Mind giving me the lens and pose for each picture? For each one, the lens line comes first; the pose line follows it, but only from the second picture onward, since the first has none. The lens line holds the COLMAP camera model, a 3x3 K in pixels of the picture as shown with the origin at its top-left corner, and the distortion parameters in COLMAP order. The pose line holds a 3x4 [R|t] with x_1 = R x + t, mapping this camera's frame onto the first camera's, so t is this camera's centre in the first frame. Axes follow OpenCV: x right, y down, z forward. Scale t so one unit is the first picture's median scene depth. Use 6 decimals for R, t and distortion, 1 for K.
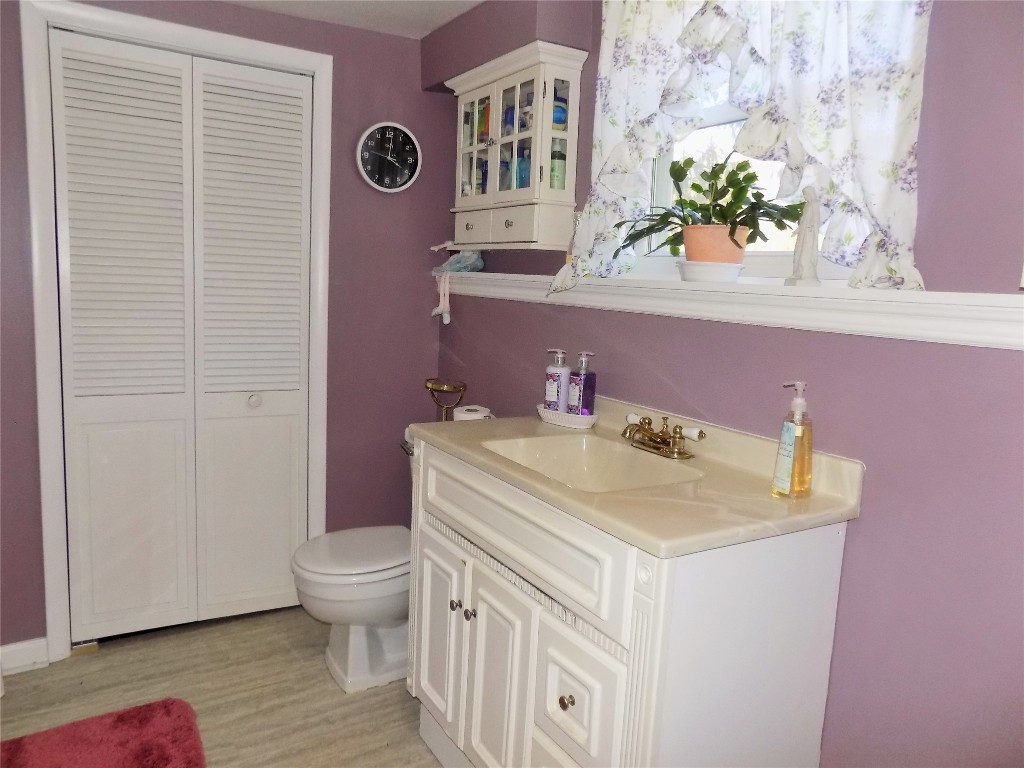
lens RADIAL K [[697.9, 0, 519.2], [0, 697.9, 382.5], [0, 0, 1]] dist [-0.043061, 0.042708]
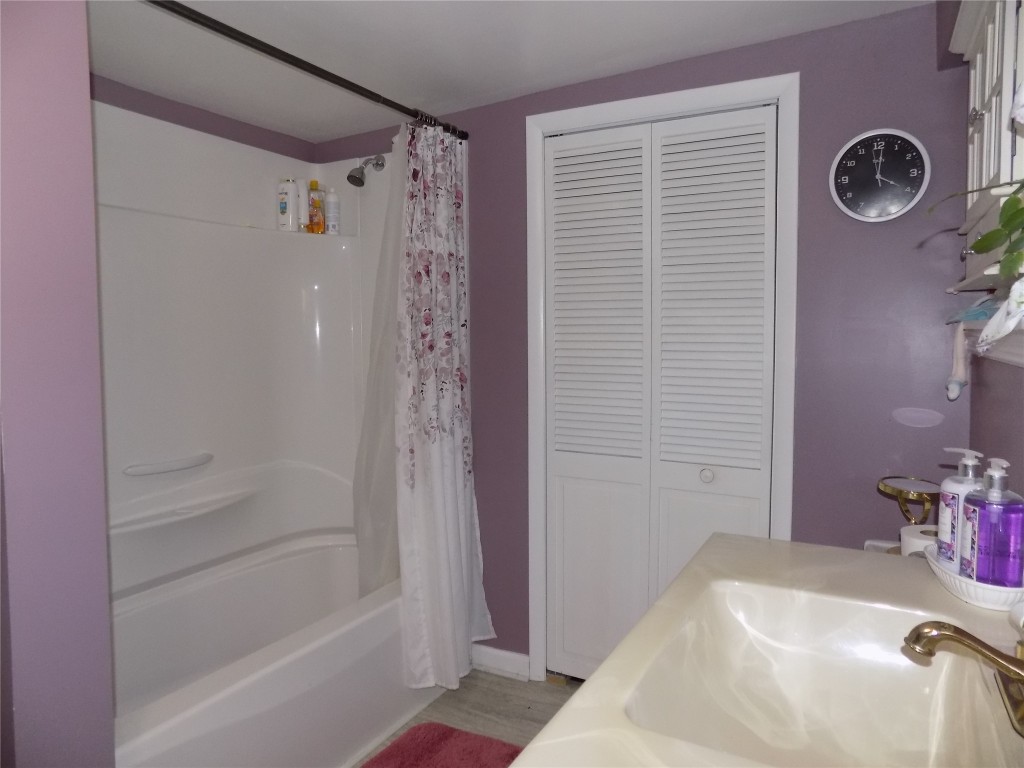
lens RADIAL K [[697.9, 0, 514.1], [0, 697.9, 383.0], [0, 0, 1]] dist [-0.043061, 0.042708]
pose [[0.518423, 0.017927, -0.854936, 0.276778], [-0.096831, 0.994580, -0.037862, -0.036867], [0.849624, 0.102413, 0.517349, 0.327131]]
